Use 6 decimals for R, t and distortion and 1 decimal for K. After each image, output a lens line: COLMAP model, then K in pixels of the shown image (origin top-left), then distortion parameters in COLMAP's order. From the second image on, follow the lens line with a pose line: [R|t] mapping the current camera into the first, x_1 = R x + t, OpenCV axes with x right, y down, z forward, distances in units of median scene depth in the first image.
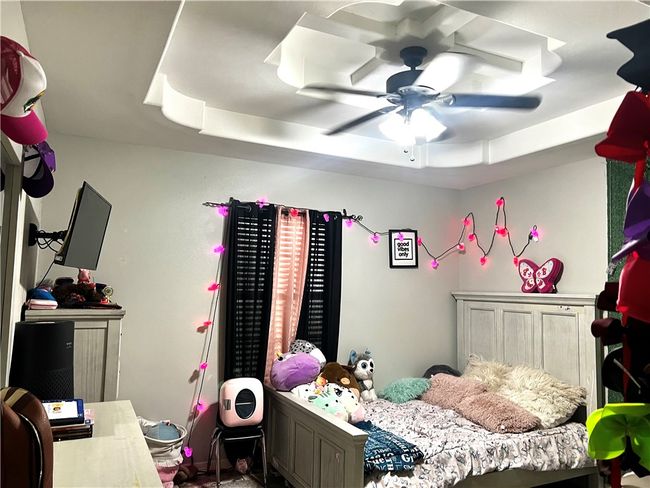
lens RADIAL K [[491.6, 0, 325.6], [0, 491.6, 243.3], [0, 0, 1]] dist [0.065070, -0.073869]
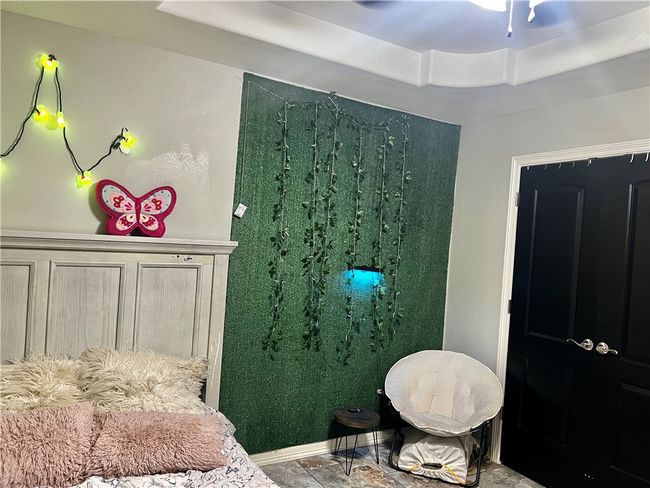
lens RADIAL K [[491.6, 0, 342.8], [0, 491.6, 241.6], [0, 0, 1]] dist [0.065070, -0.073869]
pose [[-0.097388, -0.020620, 0.995033, -0.246123], [-0.144316, 0.989511, 0.006381, 0.063457], [-0.984728, -0.142978, -0.099343, 0.786546]]
